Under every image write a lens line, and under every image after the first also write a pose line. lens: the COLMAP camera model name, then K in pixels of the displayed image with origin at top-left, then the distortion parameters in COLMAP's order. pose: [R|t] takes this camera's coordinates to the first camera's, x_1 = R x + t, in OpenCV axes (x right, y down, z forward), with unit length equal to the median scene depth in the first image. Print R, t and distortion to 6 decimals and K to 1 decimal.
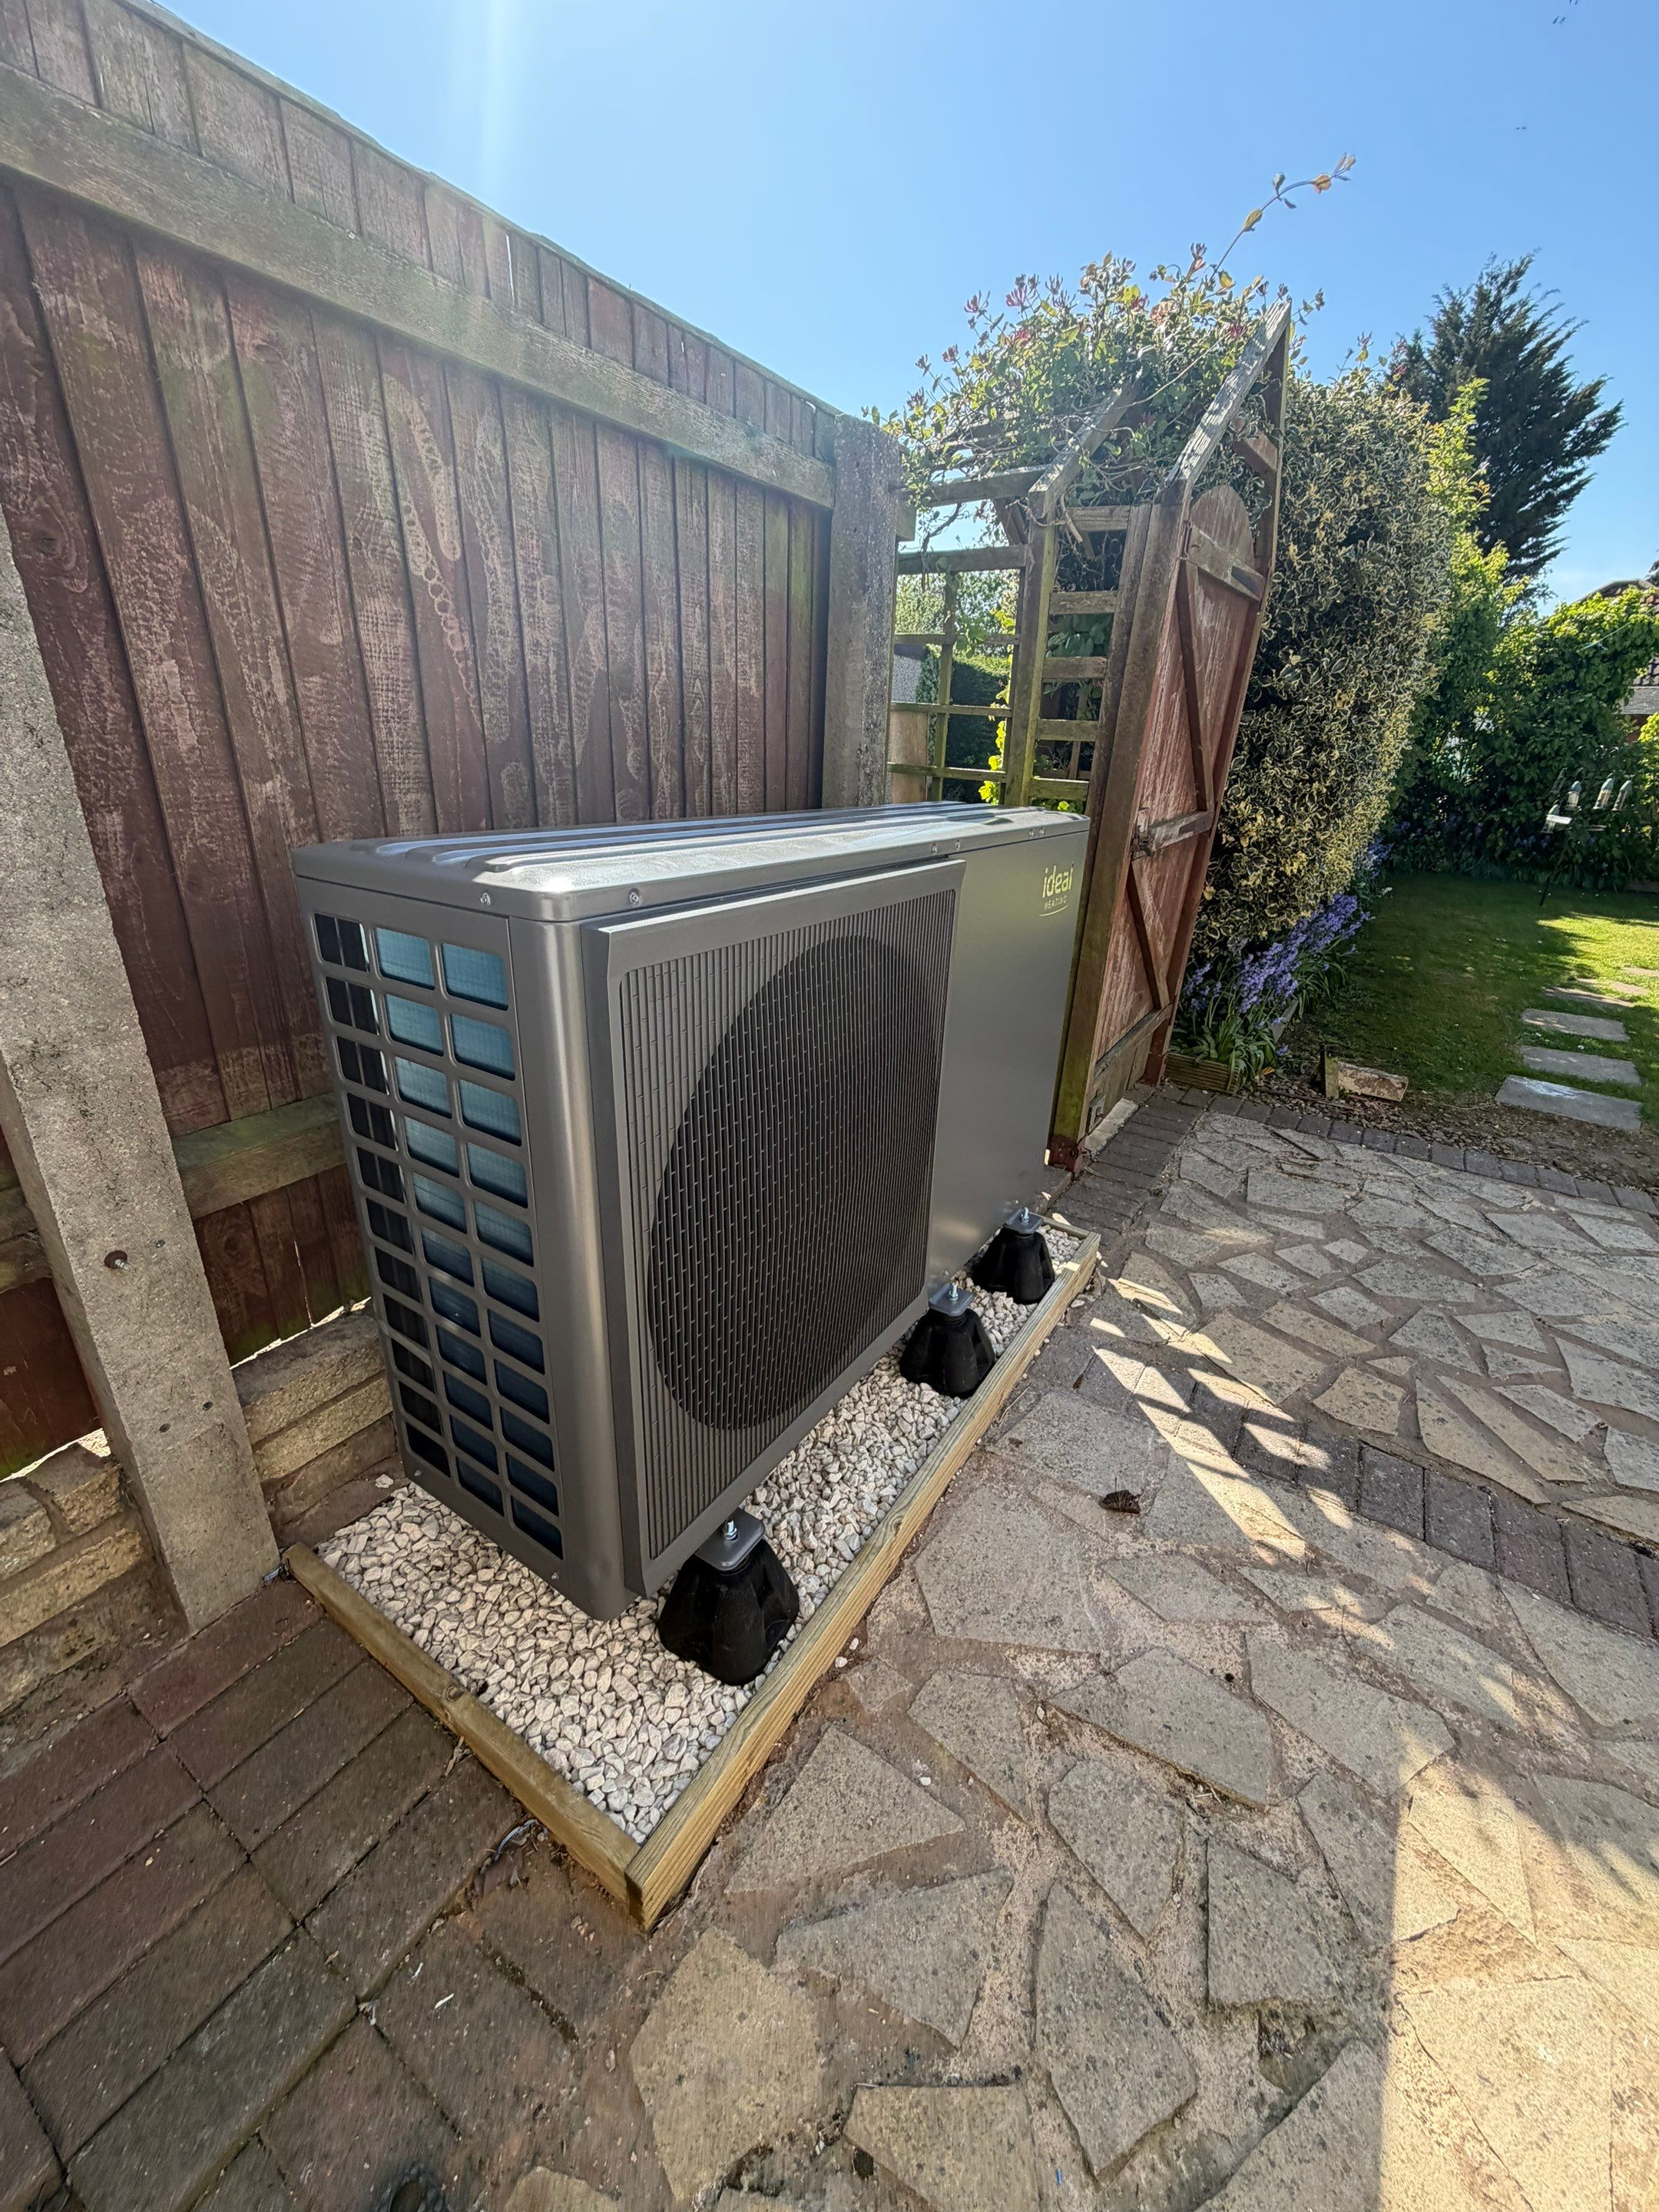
lens RADIAL K [[877.1, 0, 828.1], [0, 877.1, 1093.5], [0, 0, 1]] dist [0.001897, -0.000395]
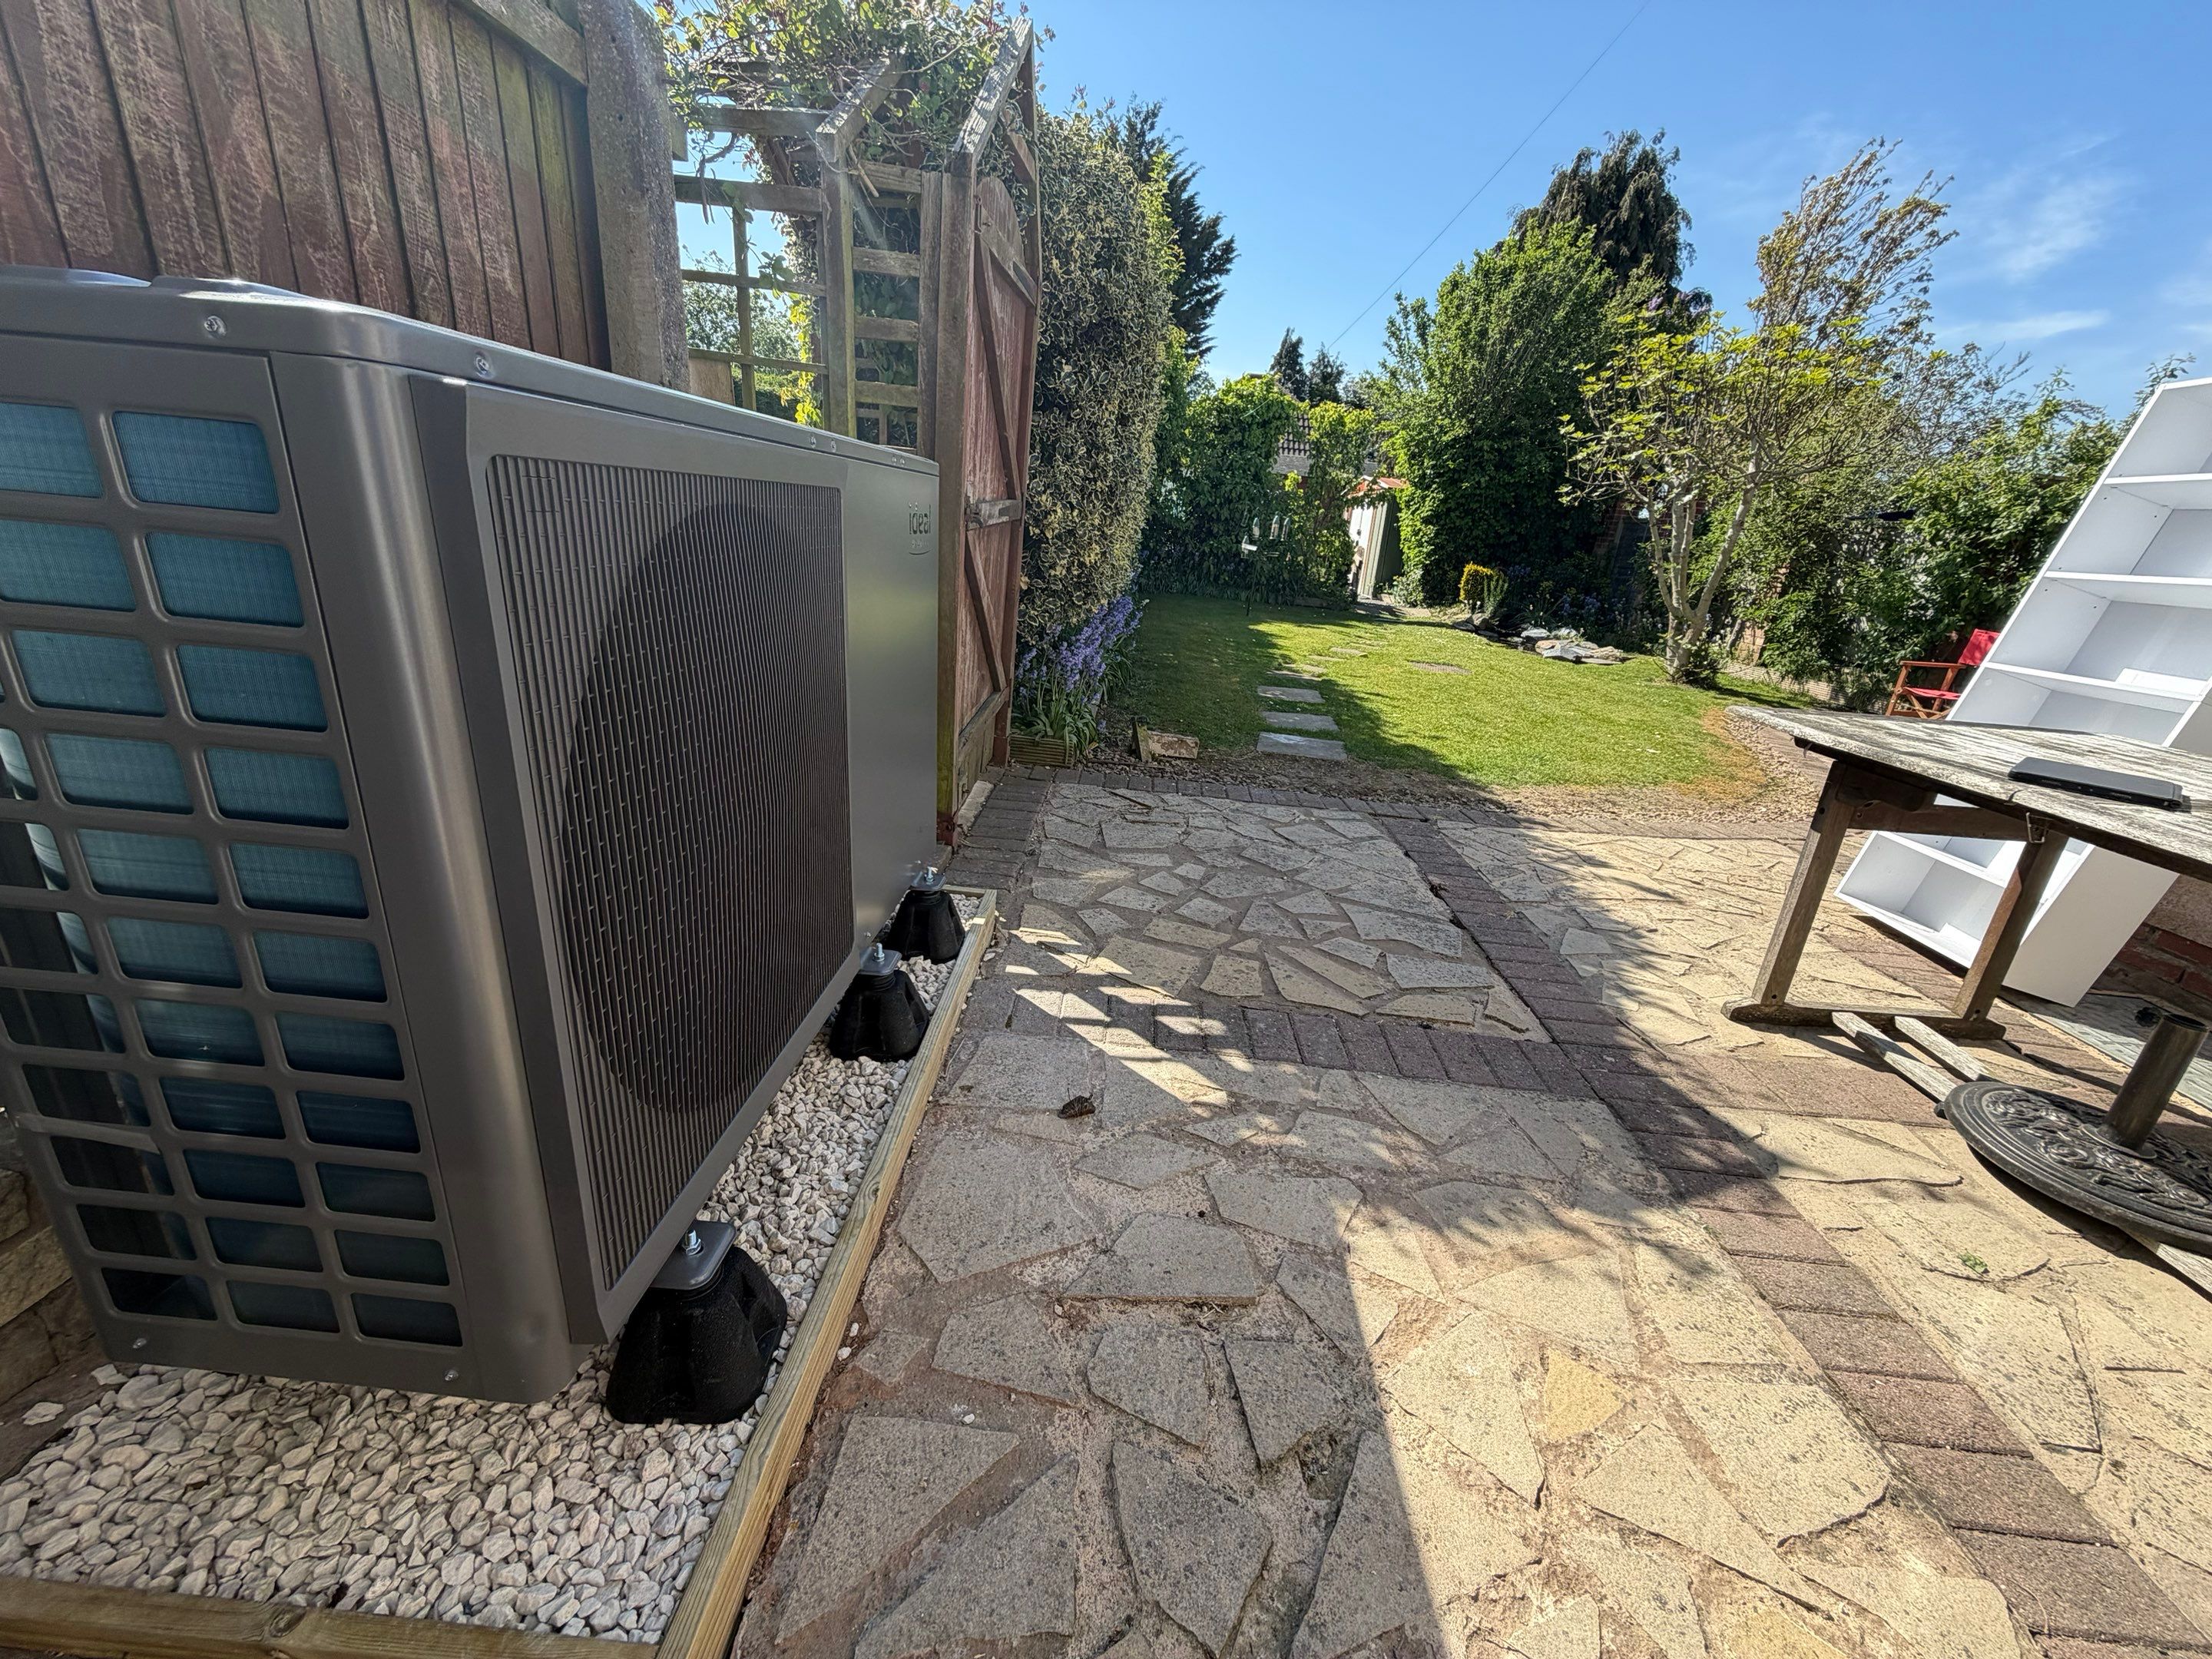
lens RADIAL K [[877.1, 0, 1112.3], [0, 877.1, 824.6], [0, 0, 1]] dist [0.001897, -0.000395]
pose [[0.860260, -0.138243, 0.490757, -0.077335], [0.142183, 0.989401, 0.029472, 0.090934], [-0.489630, 0.044424, 0.870798, 0.049903]]
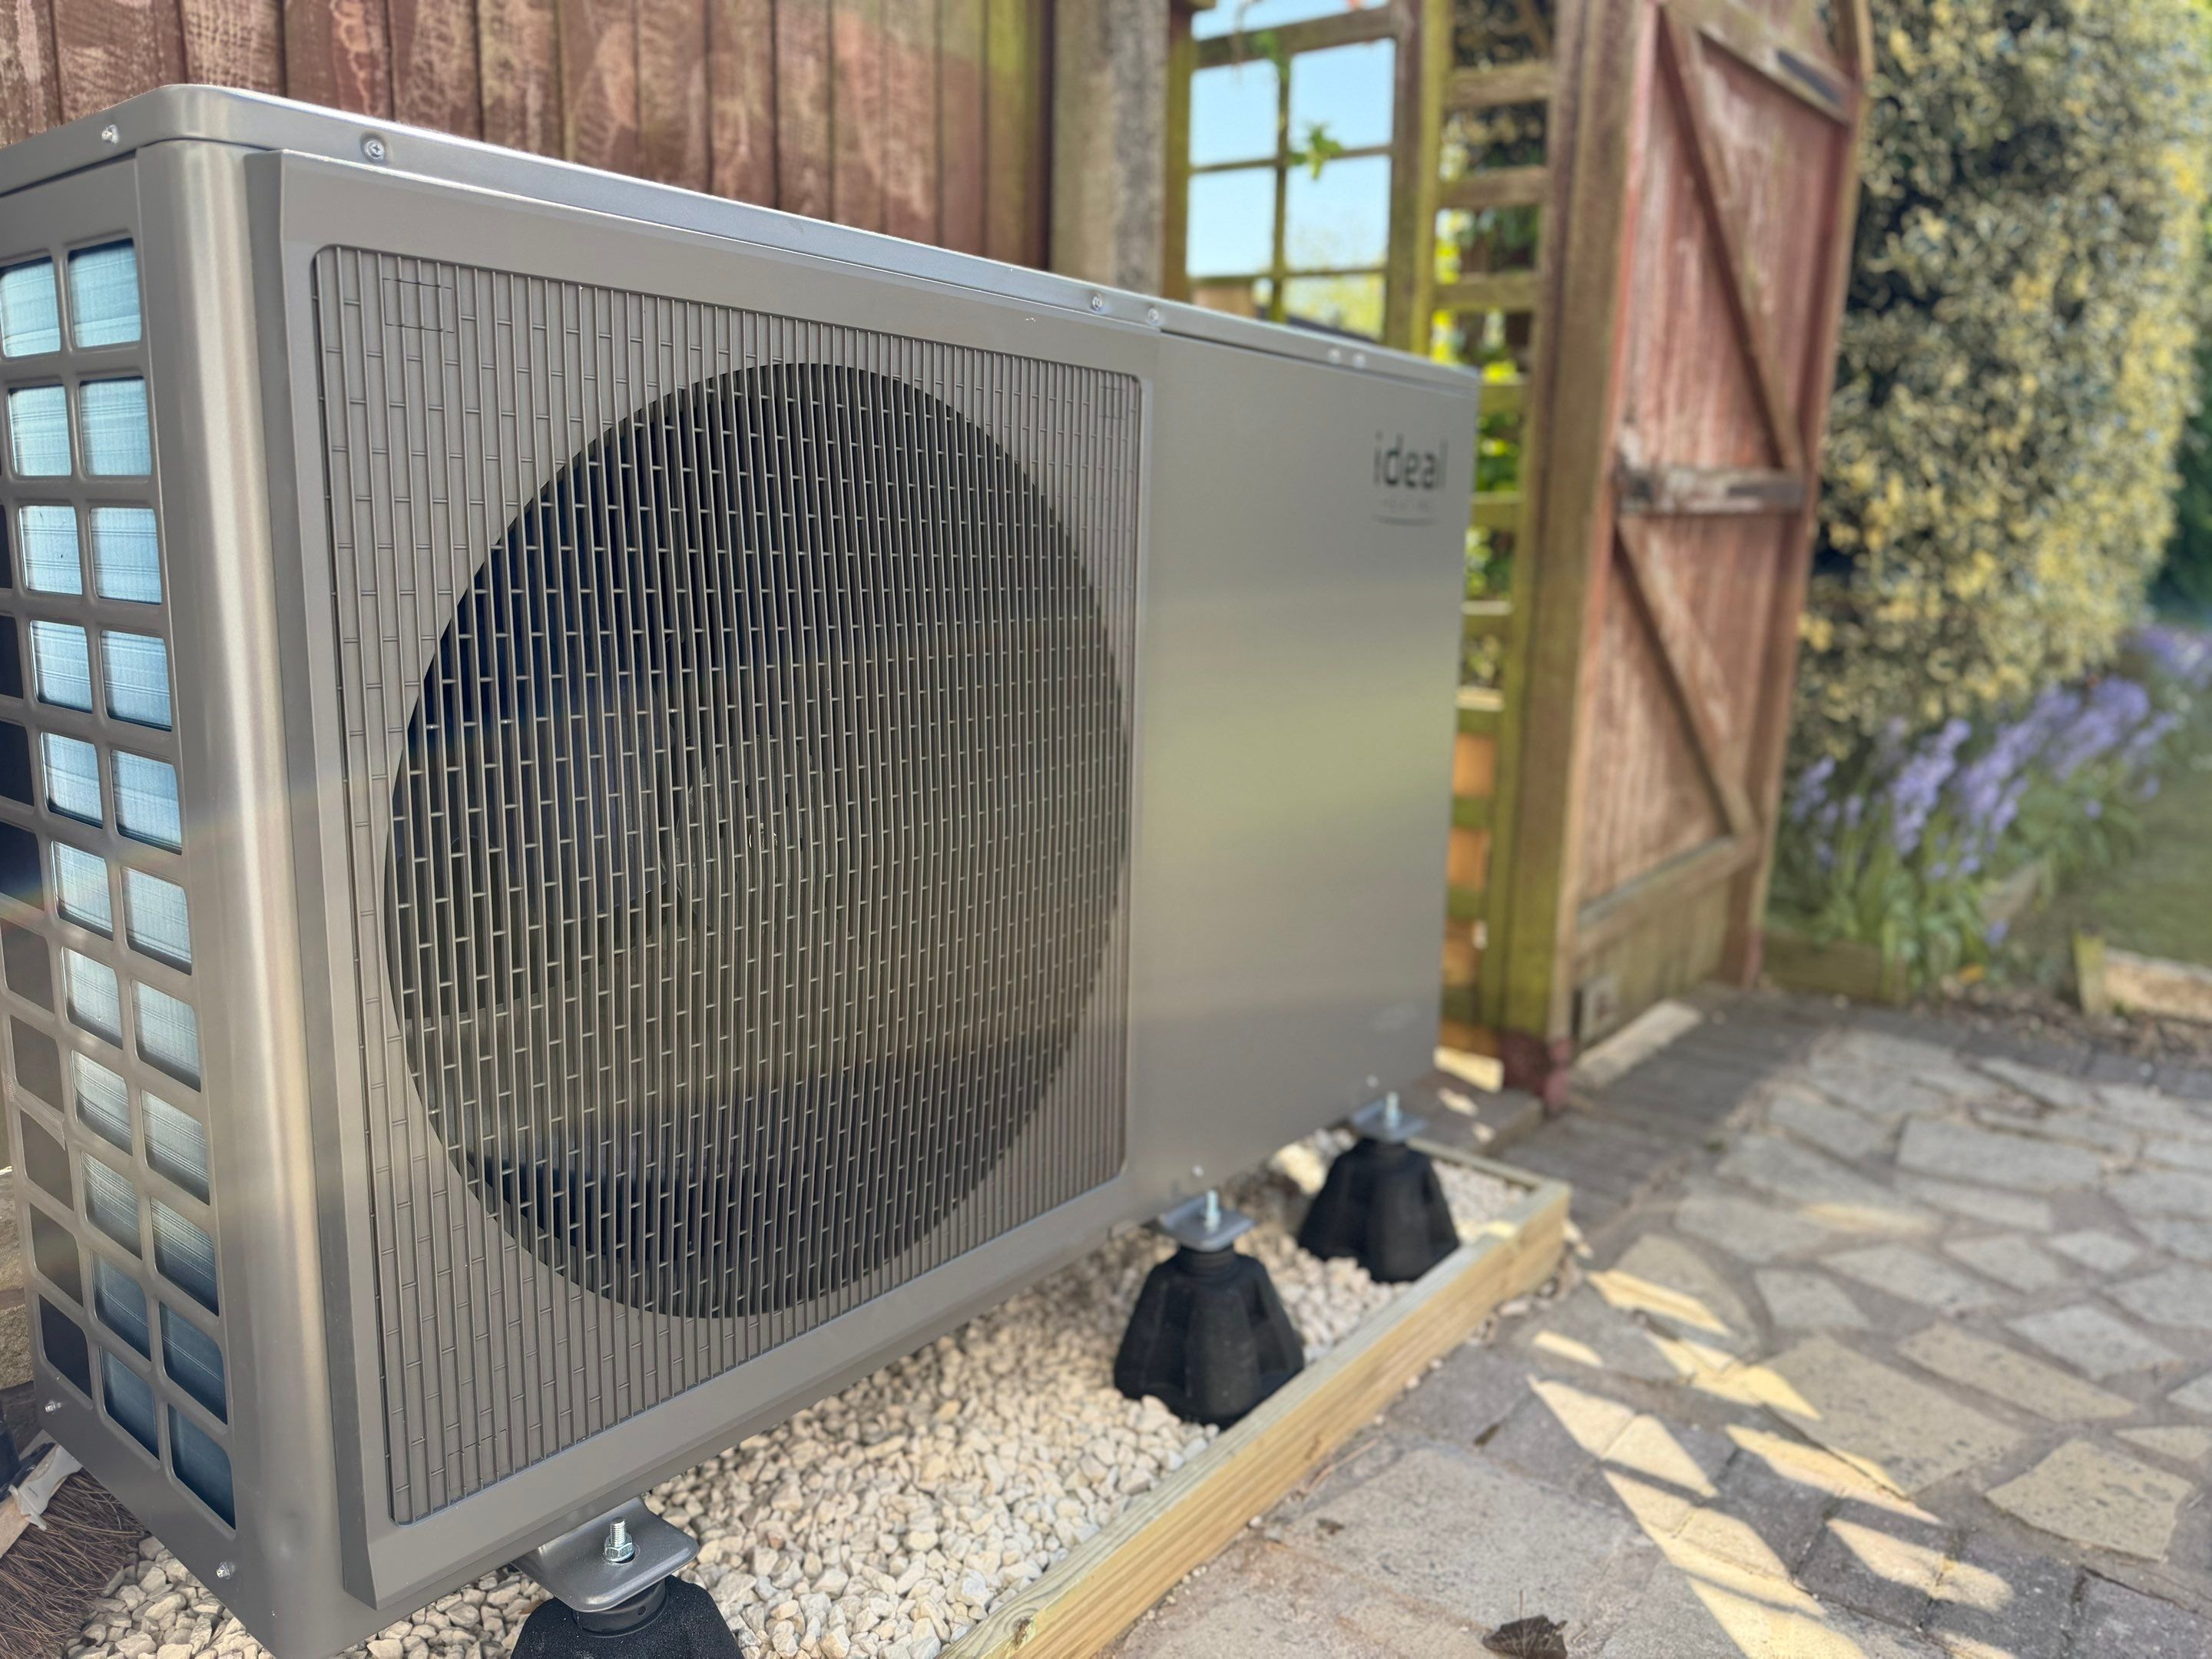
lens RADIAL K [[1571.3, 0, 1110.2], [0, 1571.3, 819.7], [0, 0, 1]] dist [0.003170, -0.007564]
pose [[0.996176, 0.004586, -0.087249, 0.149876], [-0.021988, 0.979640, -0.199556, 0.171609], [0.084557, 0.200711, 0.975994, 0.054054]]
